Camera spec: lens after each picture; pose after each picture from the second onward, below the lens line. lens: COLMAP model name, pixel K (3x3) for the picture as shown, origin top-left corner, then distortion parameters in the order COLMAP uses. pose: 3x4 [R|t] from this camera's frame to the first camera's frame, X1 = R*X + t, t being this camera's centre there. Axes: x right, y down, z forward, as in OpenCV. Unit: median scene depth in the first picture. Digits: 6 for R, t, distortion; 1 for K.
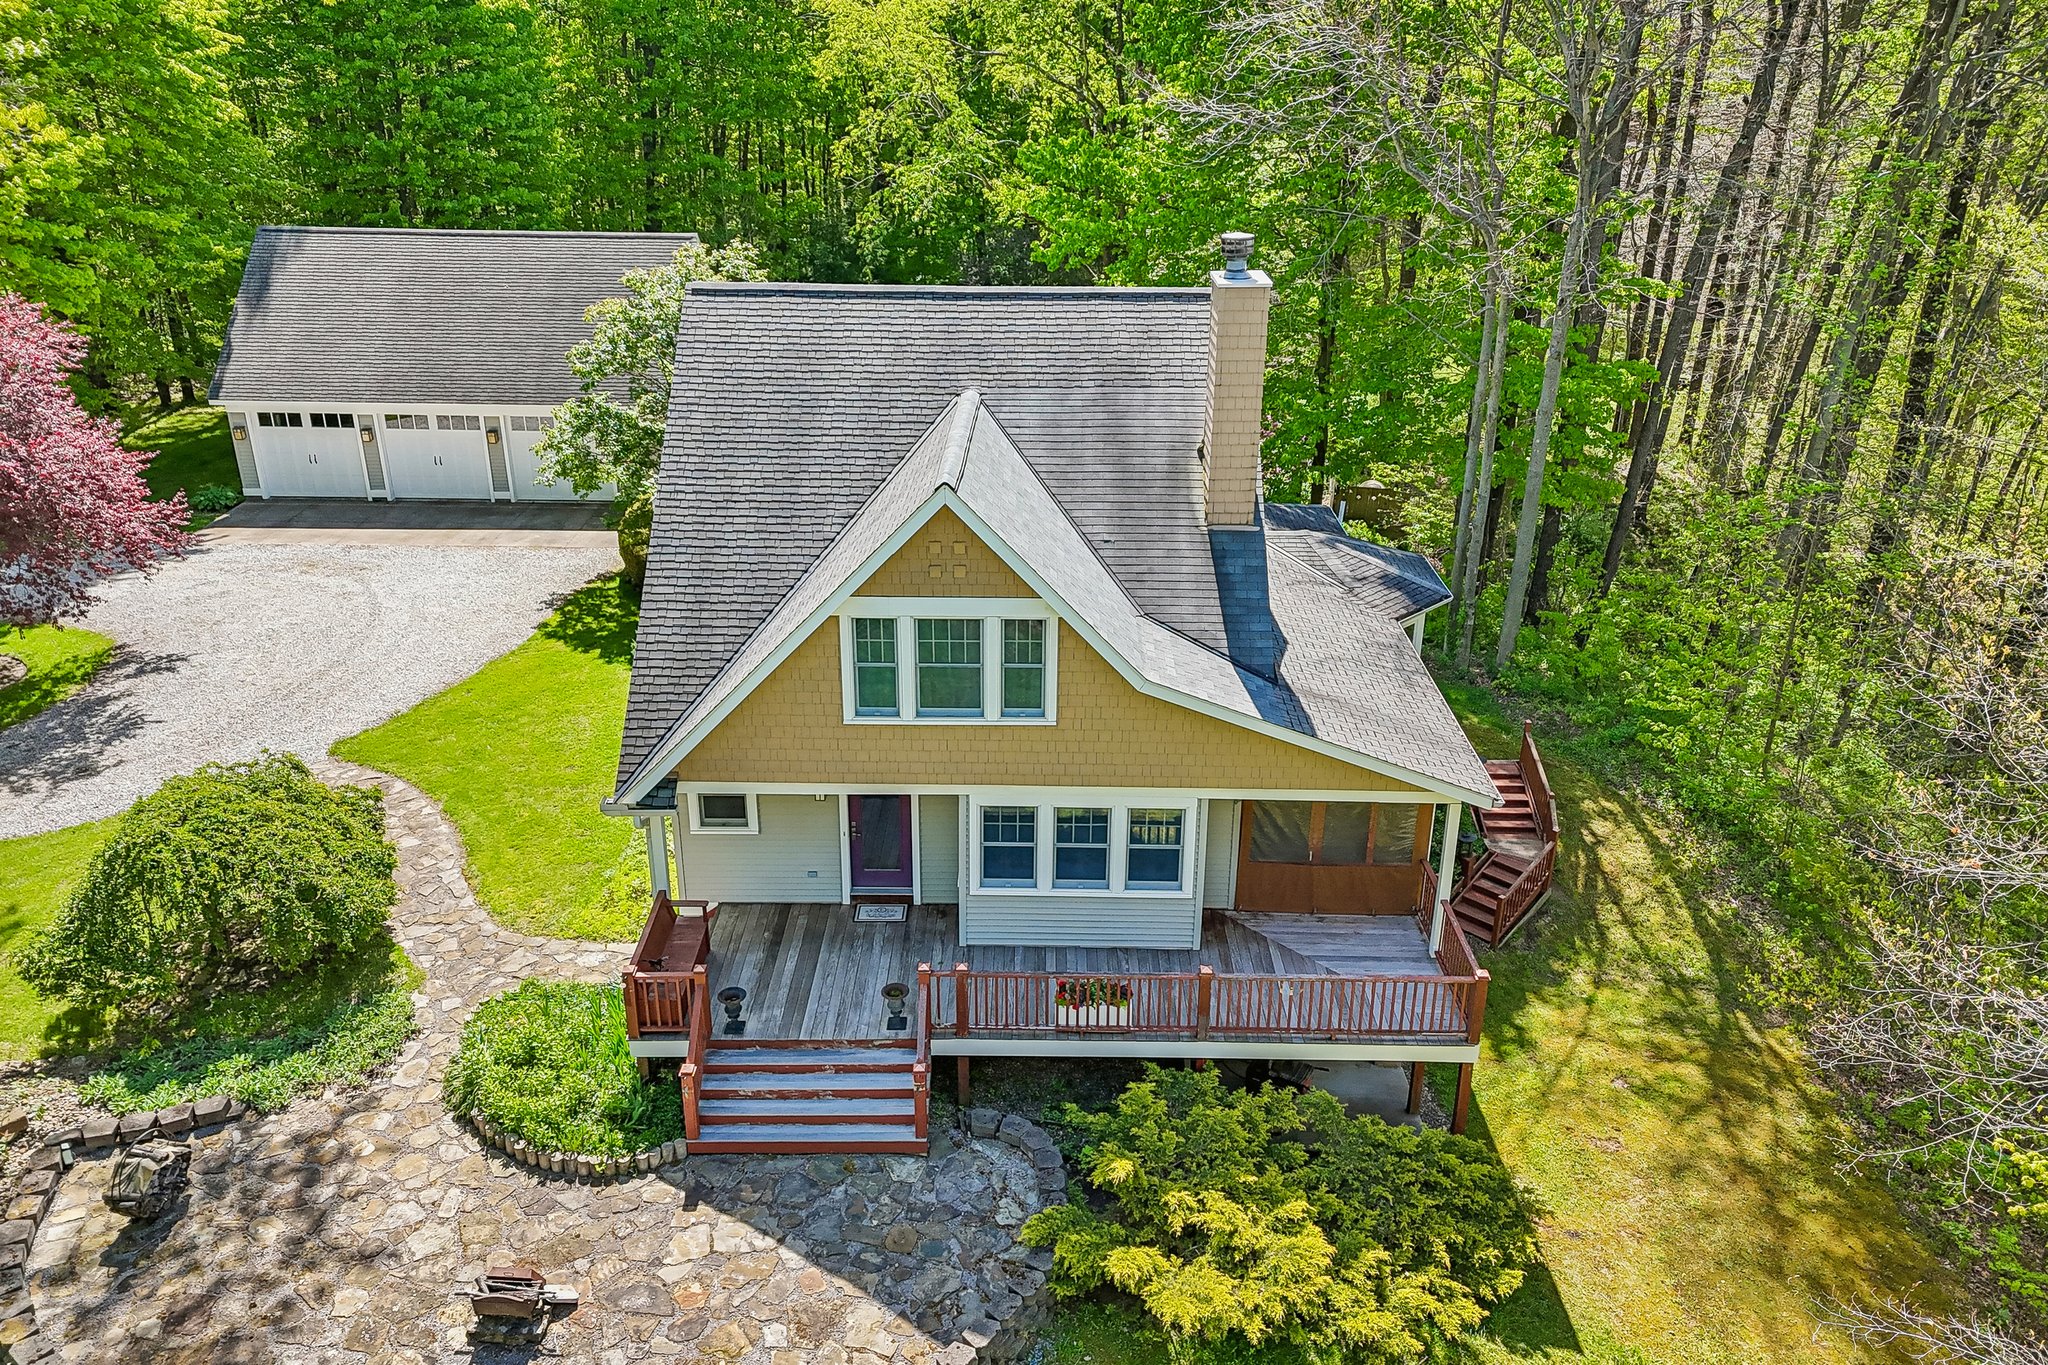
lens RADIAL K [[1511.3, 0, 1037.4], [0, 1511.3, 667.3], [0, 0, 1]] dist [0.042976, -0.030457]
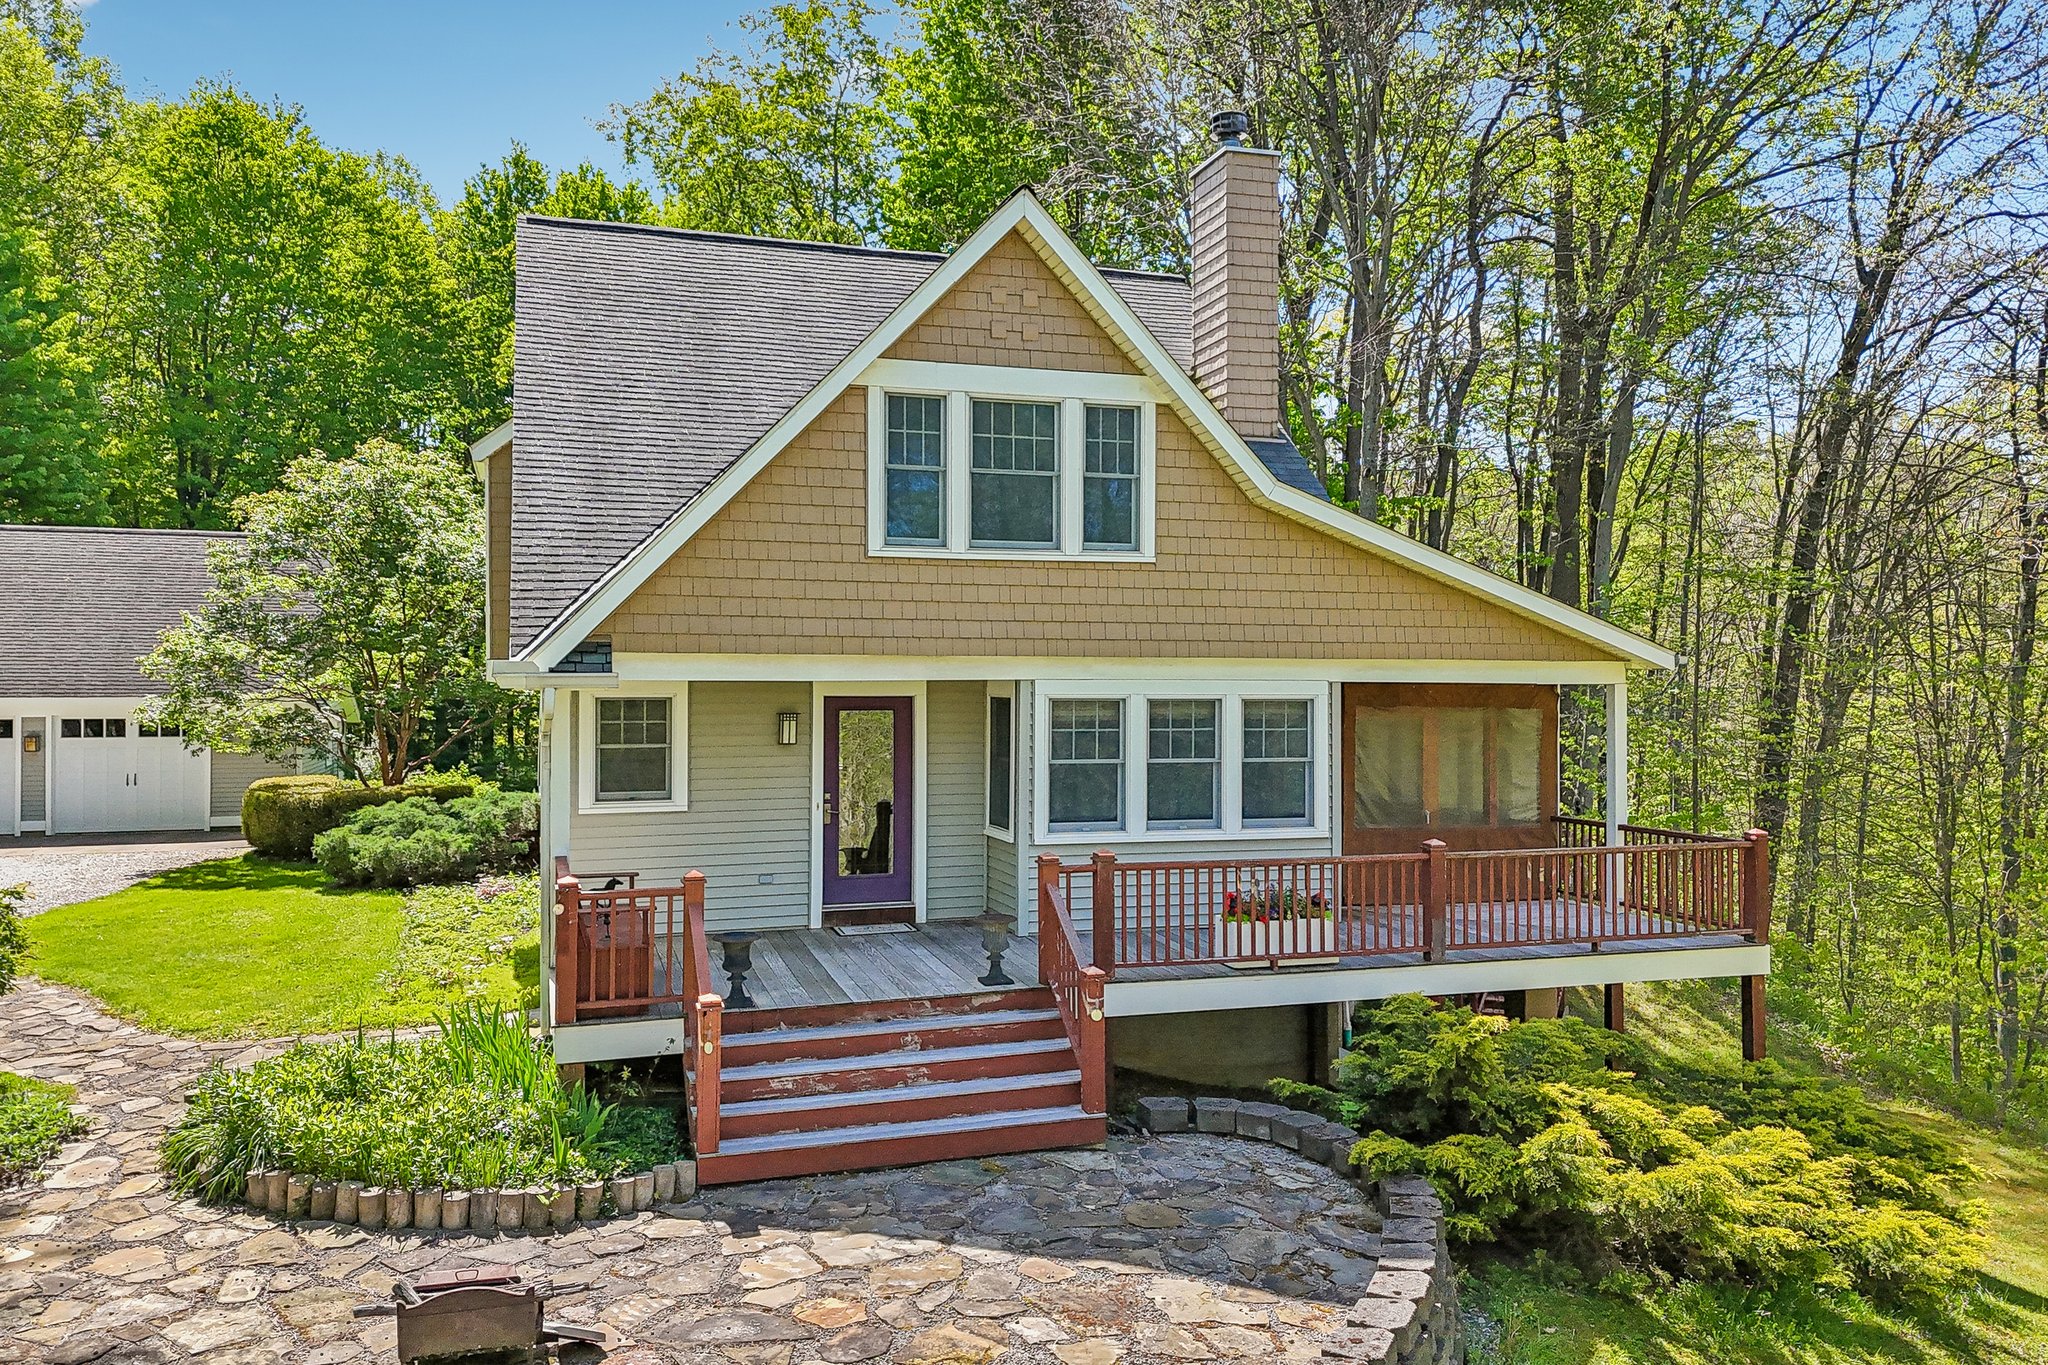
lens RADIAL K [[1511.3, 0, 1021.9], [0, 1511.3, 698.1], [0, 0, 1]] dist [0.042976, -0.030457]
pose [[0.951051, -0.009963, 0.308874, -0.282381], [0.129854, 0.919847, -0.370161, 0.370780], [-0.280429, 0.392150, 0.876115, 0.413791]]
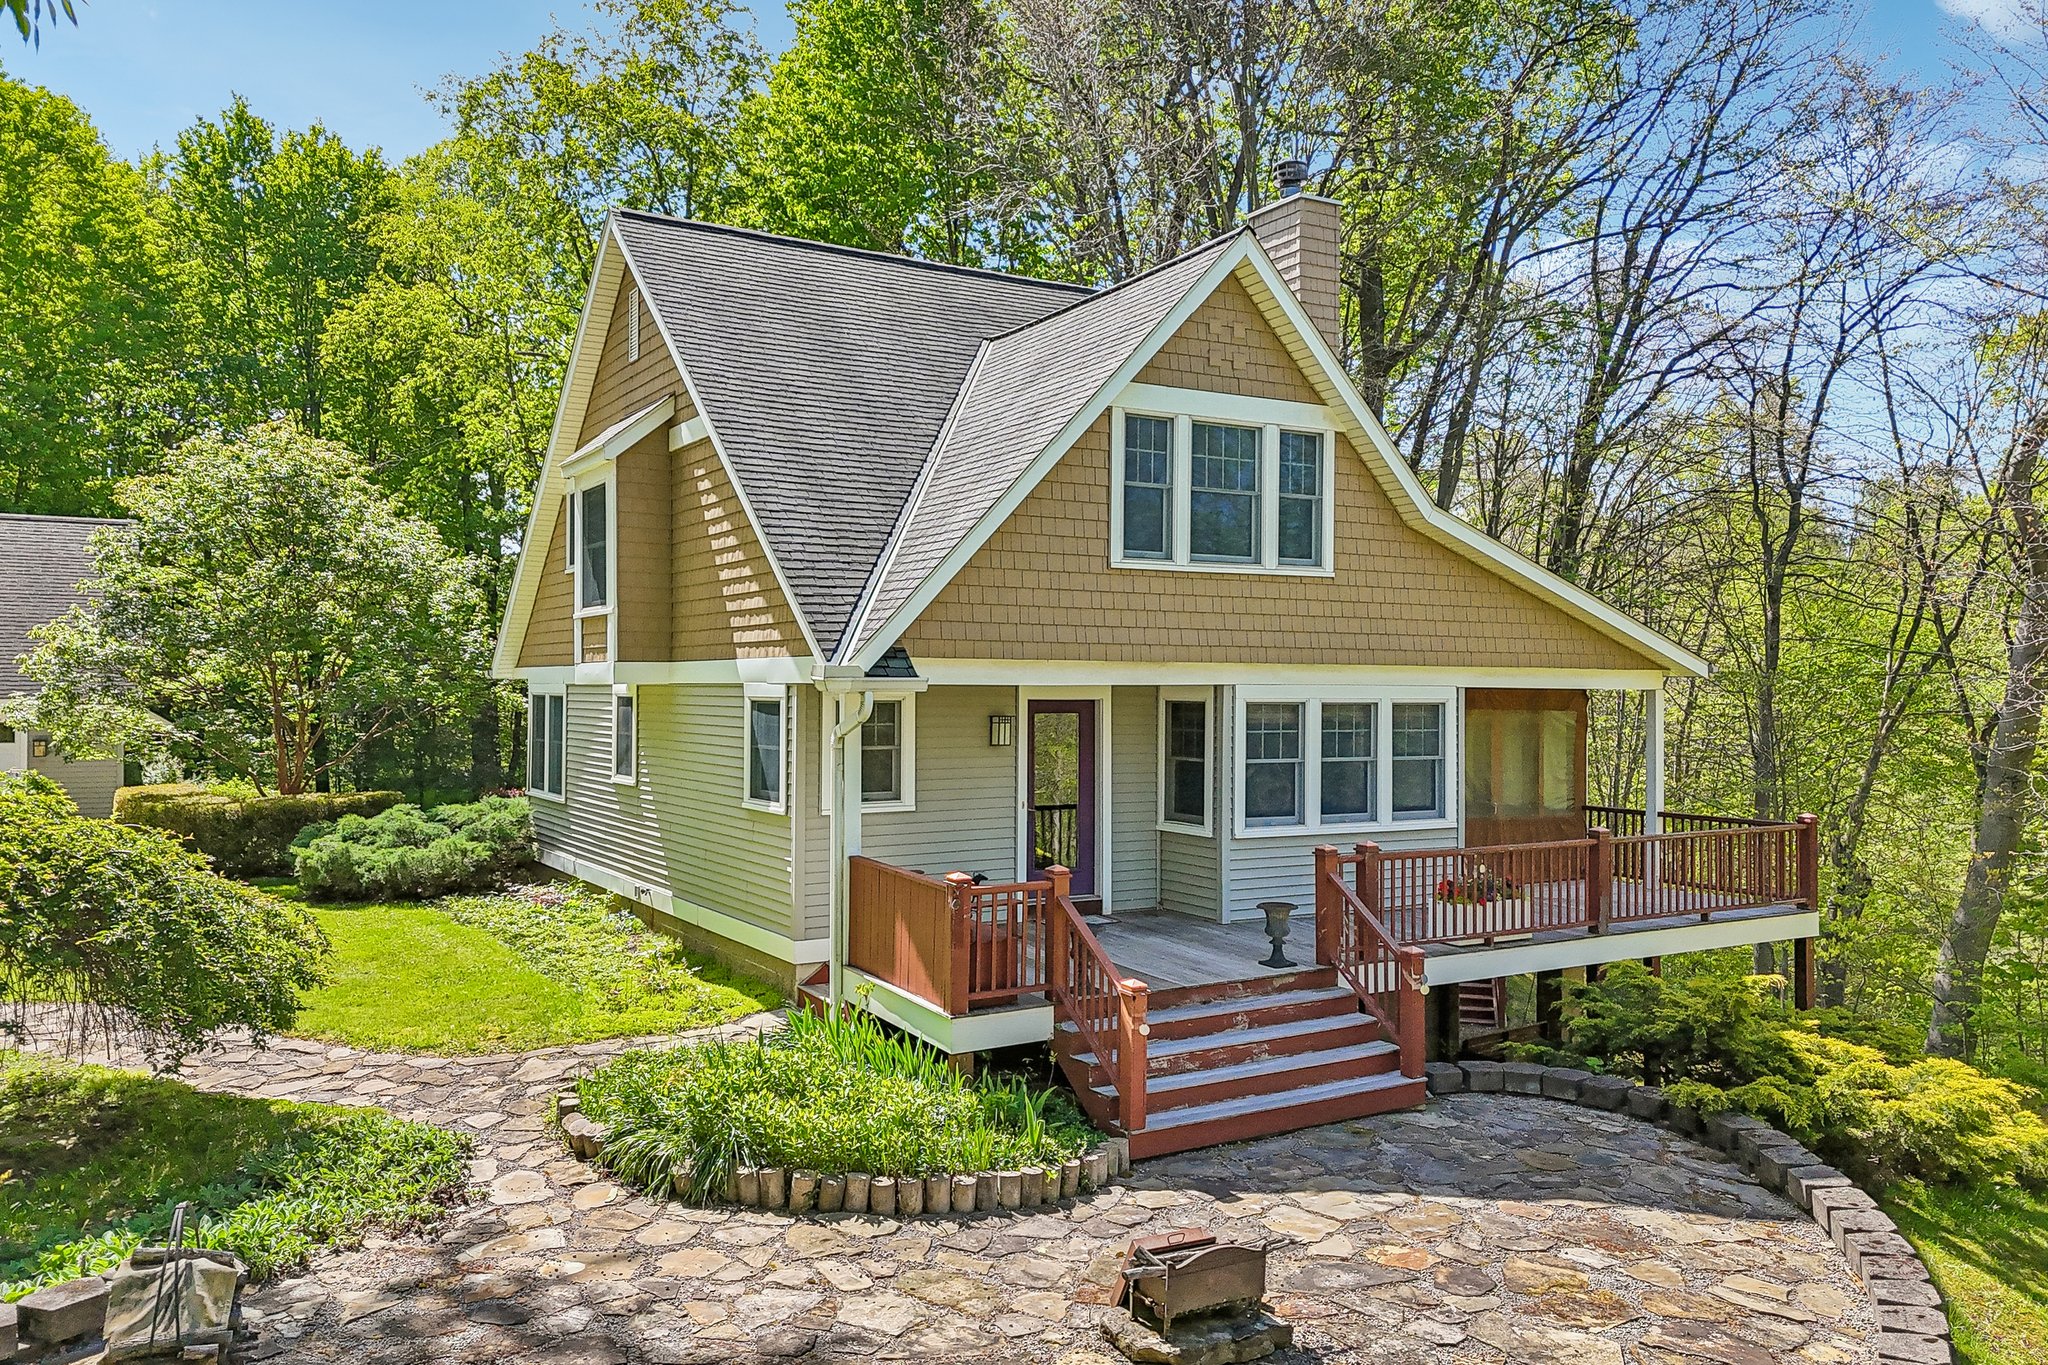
lens RADIAL K [[1511.3, 0, 1002.7], [0, 1511.3, 691.8], [0, 0, 1]] dist [0.042976, -0.030457]
pose [[0.861319, -0.007100, 0.508015, -0.558086], [0.206468, 0.918506, -0.337220, 0.335945], [-0.464221, 0.395343, 0.792593, 0.484458]]
